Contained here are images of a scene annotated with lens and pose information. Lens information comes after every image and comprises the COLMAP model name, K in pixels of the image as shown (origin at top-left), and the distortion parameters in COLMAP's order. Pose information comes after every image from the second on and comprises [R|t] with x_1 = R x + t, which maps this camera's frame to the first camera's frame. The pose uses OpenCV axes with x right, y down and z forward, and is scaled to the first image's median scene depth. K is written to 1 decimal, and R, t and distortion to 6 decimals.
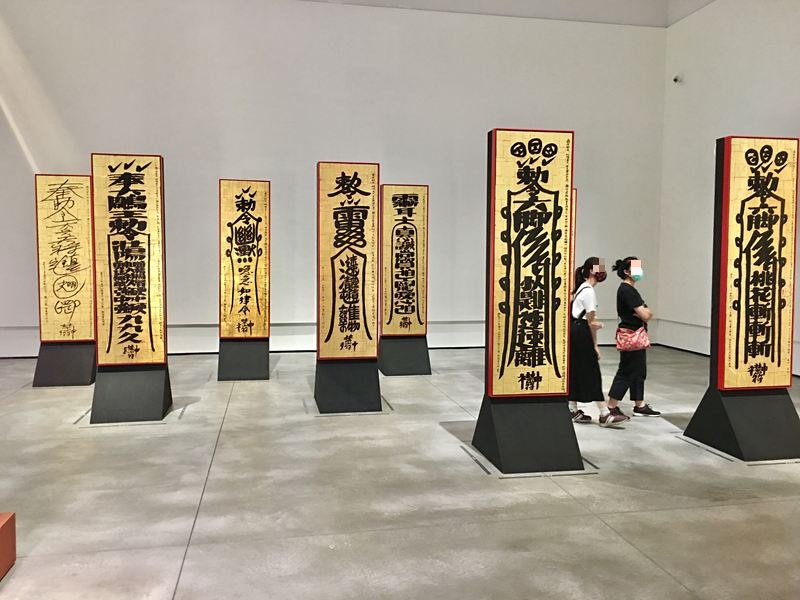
lens RADIAL K [[681.4, 0, 401.5], [0, 681.4, 299.4], [0, 0, 1]] dist [0.047098, -0.031787]
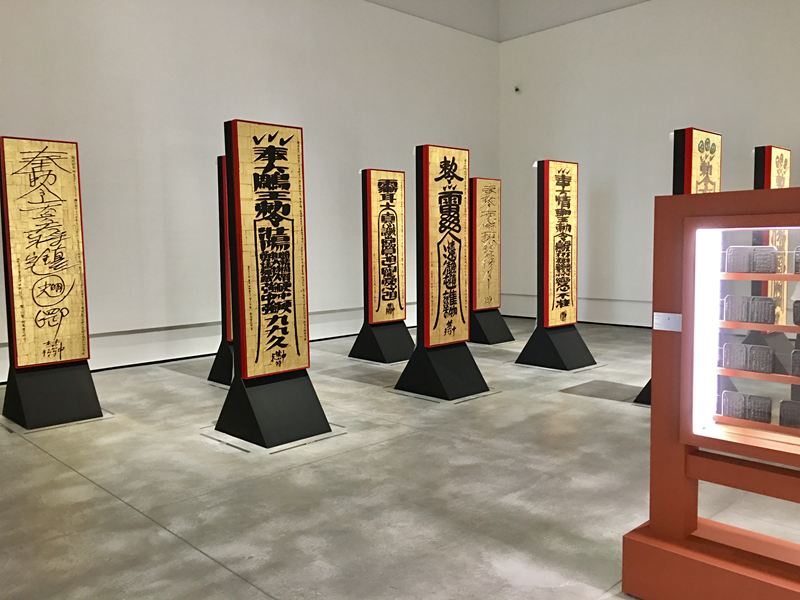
lens RADIAL K [[681.4, 0, 400.3], [0, 681.4, 300.3], [0, 0, 1]] dist [0.047098, -0.031787]
pose [[0.840632, -0.063920, 0.537822, -0.681881], [0.054258, 0.997955, 0.033799, -0.015105], [-0.538882, 0.000768, 0.842381, 0.198227]]
